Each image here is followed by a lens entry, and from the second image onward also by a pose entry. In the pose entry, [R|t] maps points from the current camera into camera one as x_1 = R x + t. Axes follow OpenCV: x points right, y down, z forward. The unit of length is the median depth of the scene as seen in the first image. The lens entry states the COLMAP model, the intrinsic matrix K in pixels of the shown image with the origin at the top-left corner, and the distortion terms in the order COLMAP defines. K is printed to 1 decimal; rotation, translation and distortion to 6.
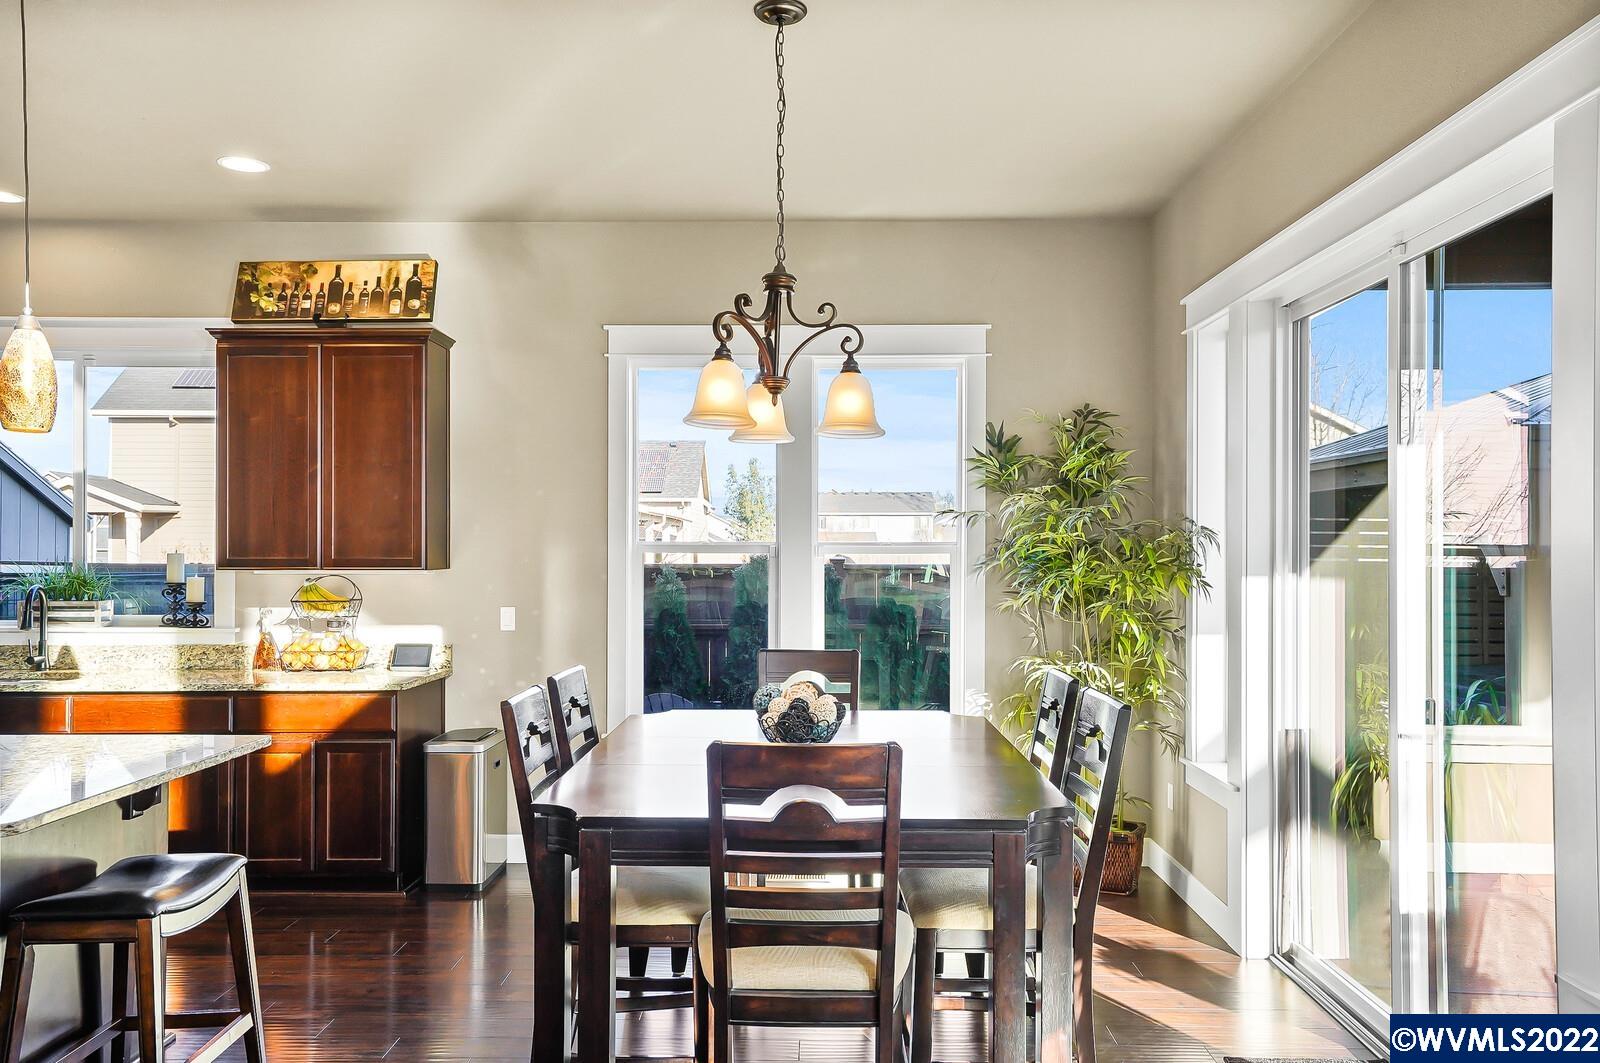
lens RADIAL K [[1198.0, 0, 806.4], [0, 1198.0, 541.6], [0, 0, 1]] dist [0.009644, 0.002659]
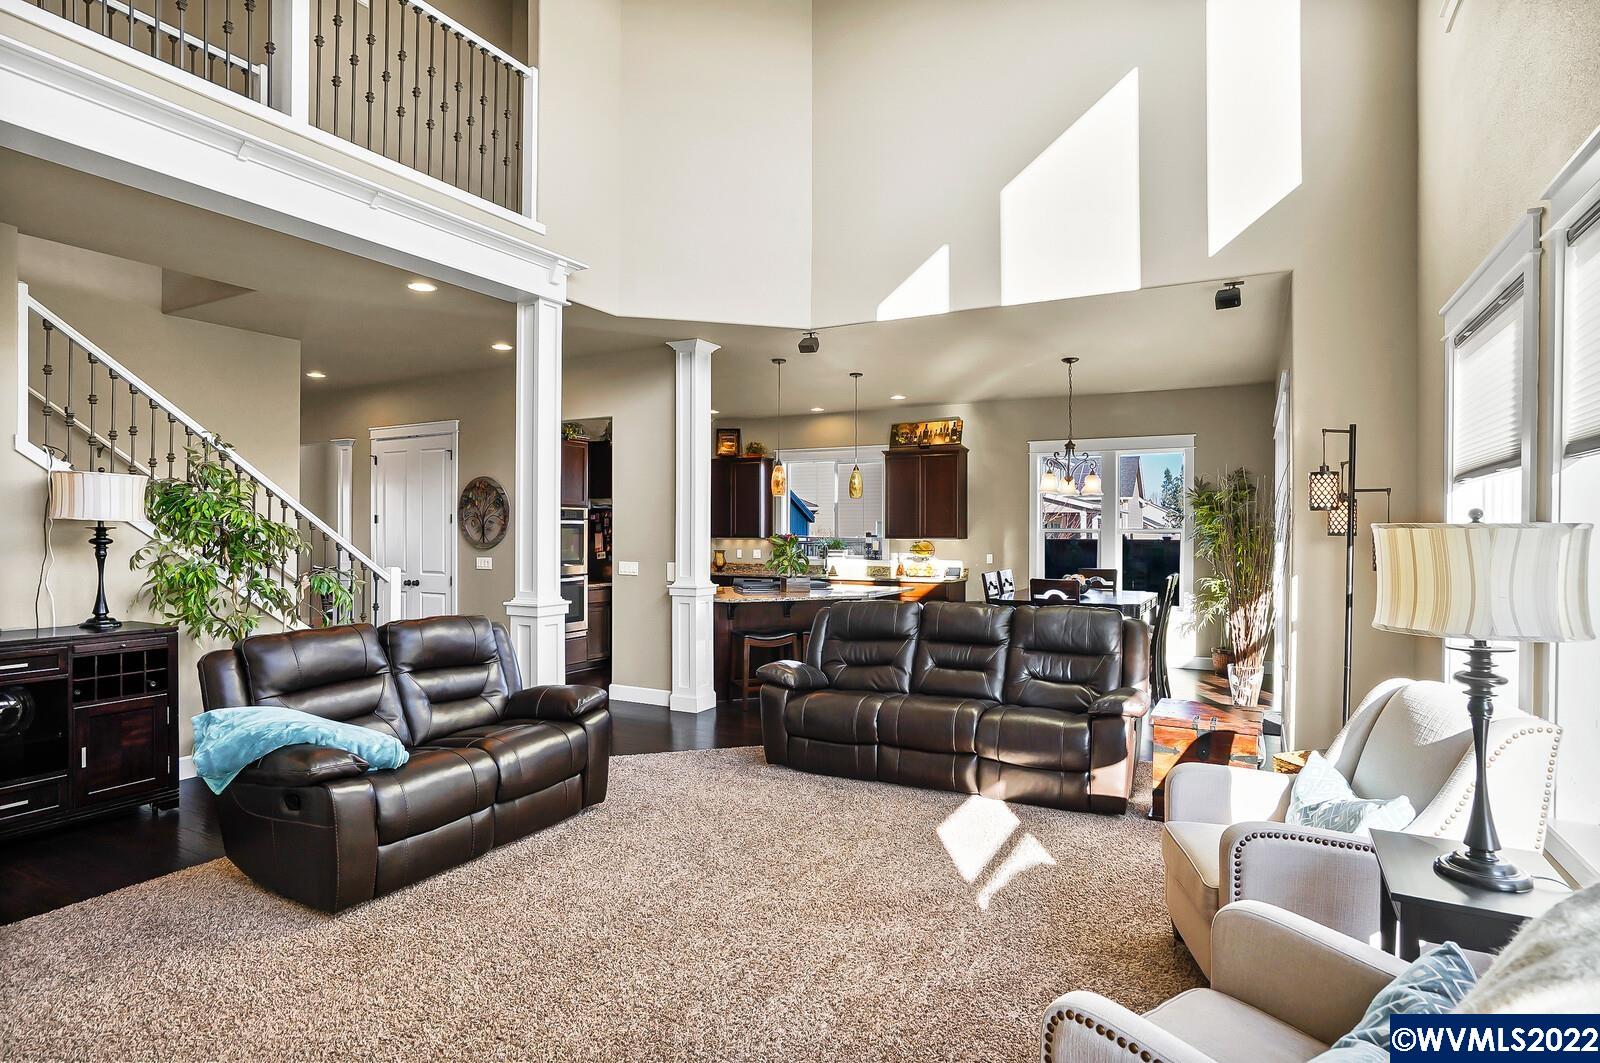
lens RADIAL K [[829.8, 0, 801.7], [0, 829.8, 531.7], [0, 0, 1]] dist [-0.000162, -0.000003]
pose [[0.885579, 0.002723, -0.464481, 0.222275], [0.000248, 0.999980, 0.006337, -0.003892], [0.464489, -0.005727, 0.885560, -0.766019]]
